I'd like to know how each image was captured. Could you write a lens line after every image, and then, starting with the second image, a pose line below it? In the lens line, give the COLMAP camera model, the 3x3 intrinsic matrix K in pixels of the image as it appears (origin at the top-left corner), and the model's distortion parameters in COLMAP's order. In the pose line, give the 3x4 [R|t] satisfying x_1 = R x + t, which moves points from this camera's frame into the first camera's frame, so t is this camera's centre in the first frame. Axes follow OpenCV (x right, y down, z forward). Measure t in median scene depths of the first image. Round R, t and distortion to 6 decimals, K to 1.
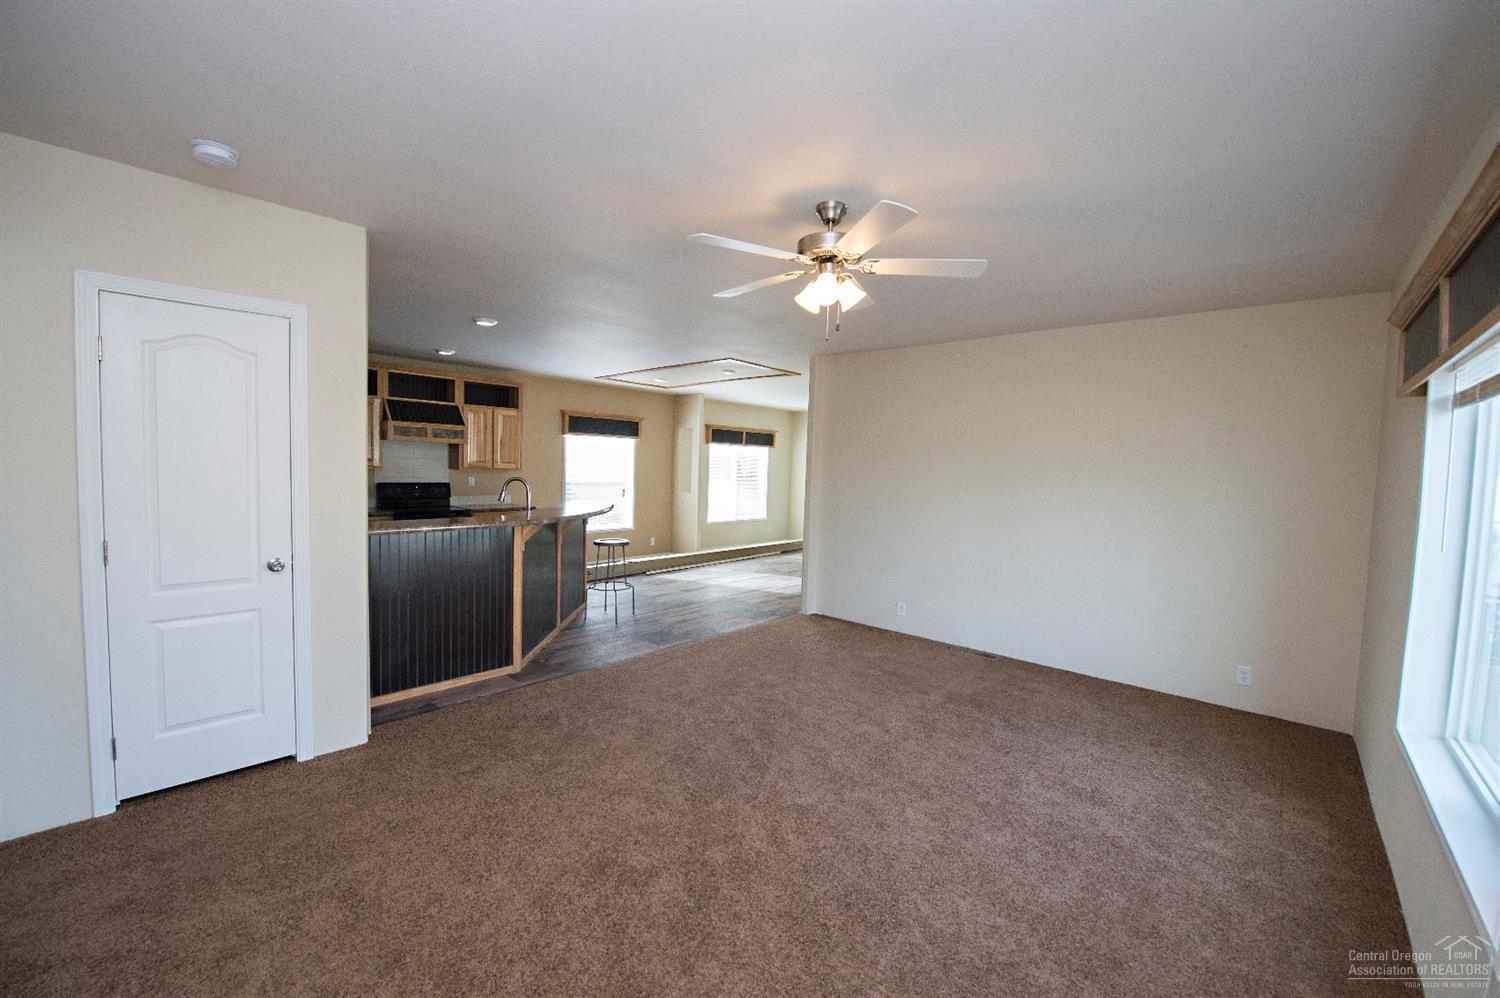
lens RADIAL K [[618.3, 0, 750.6], [0, 618.3, 497.0], [0, 0, 1]] dist [-0.002049, -0.000359]
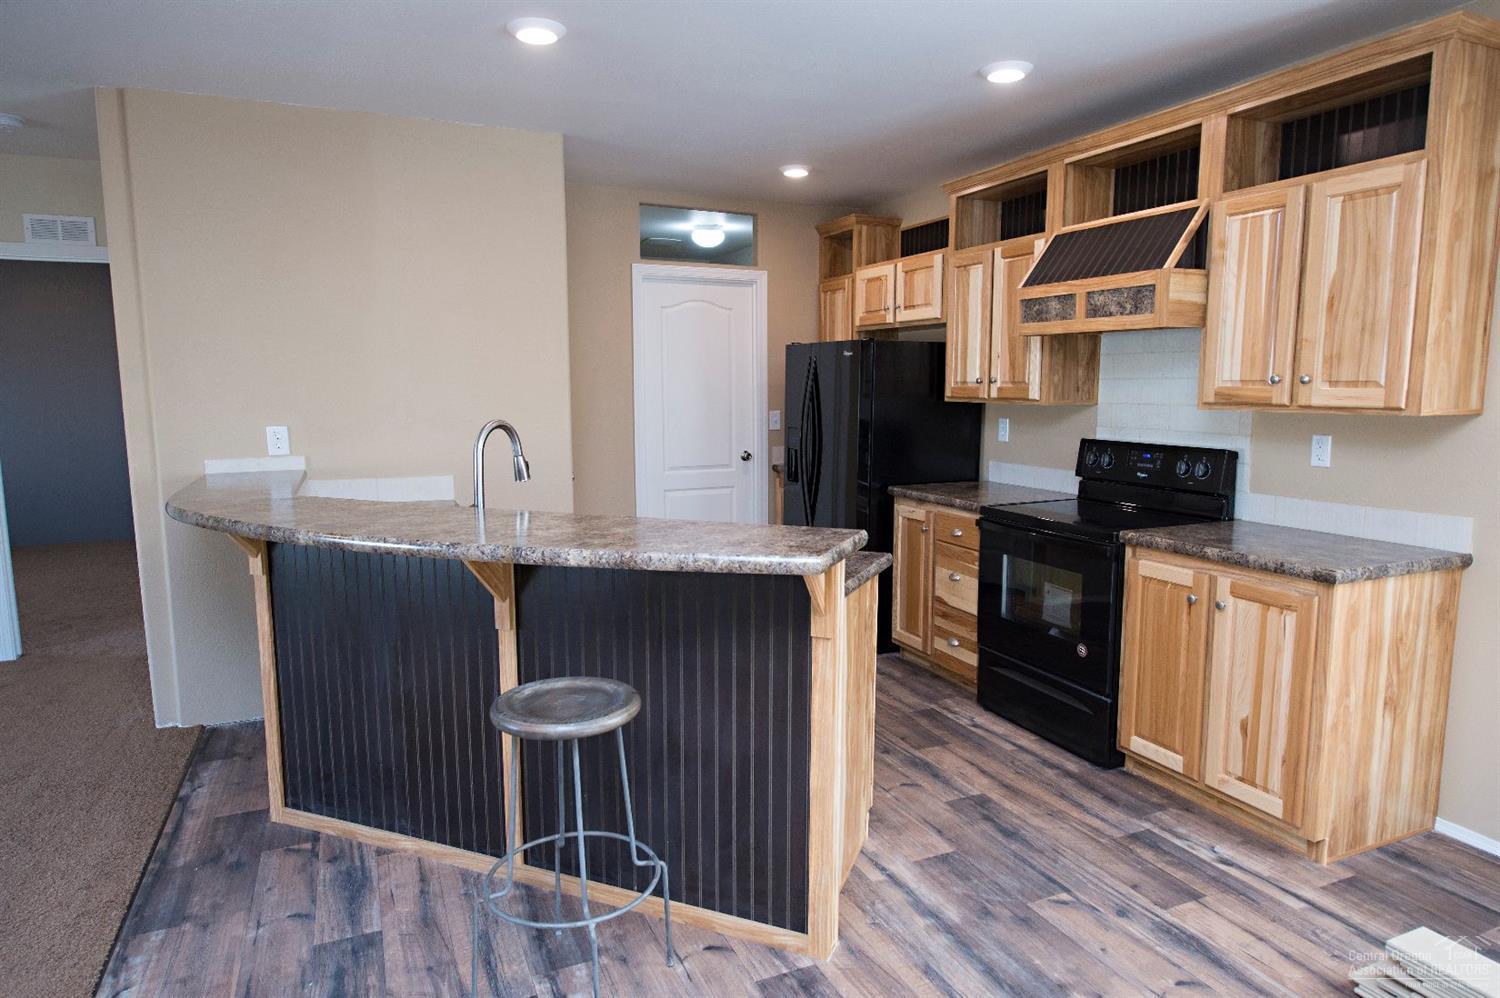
lens RADIAL K [[887.6, 0, 752.2], [0, 887.6, 495.9], [0, 0, 1]] dist [0.007038, 0.001272]
pose [[-0.406521, 0.082925, -0.909870, 0.036359], [-0.066203, 0.990581, 0.119859, -0.033140], [0.911240, 0.108961, -0.397203, 0.818366]]
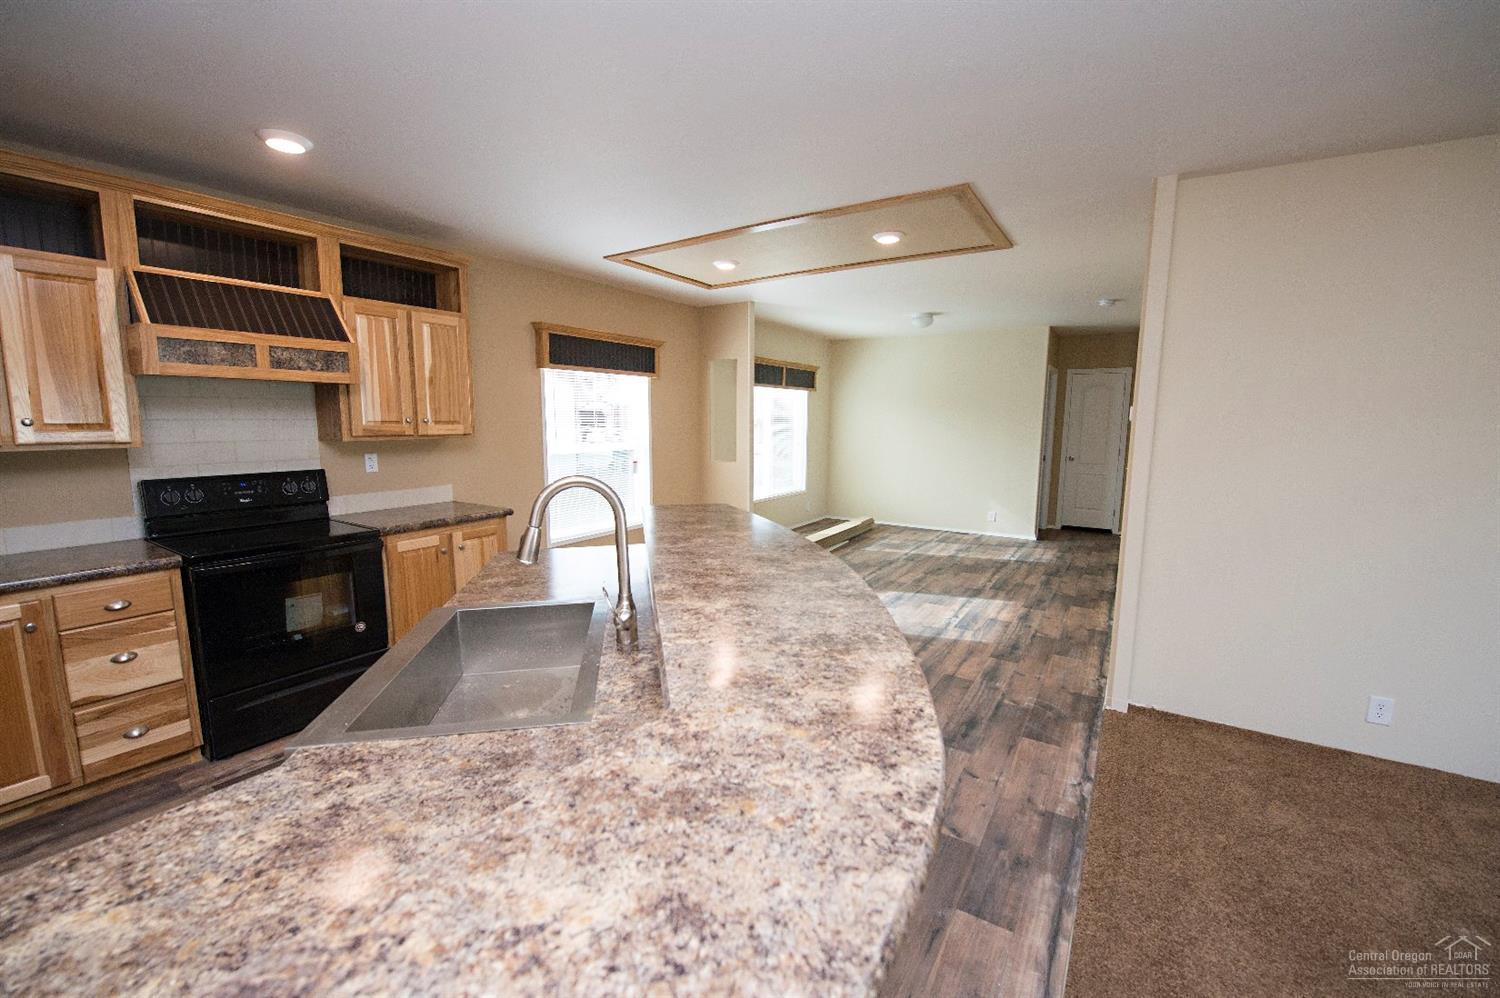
lens RADIAL K [[618.3, 0, 737.9], [0, 618.3, 496.2], [0, 0, 1]] dist [-0.002049, -0.000359]
pose [[0.990705, -0.048277, 0.127176, -0.201633], [0.039018, 0.996471, 0.074316, -0.021641], [-0.130315, -0.068663, 0.989092, 0.421290]]
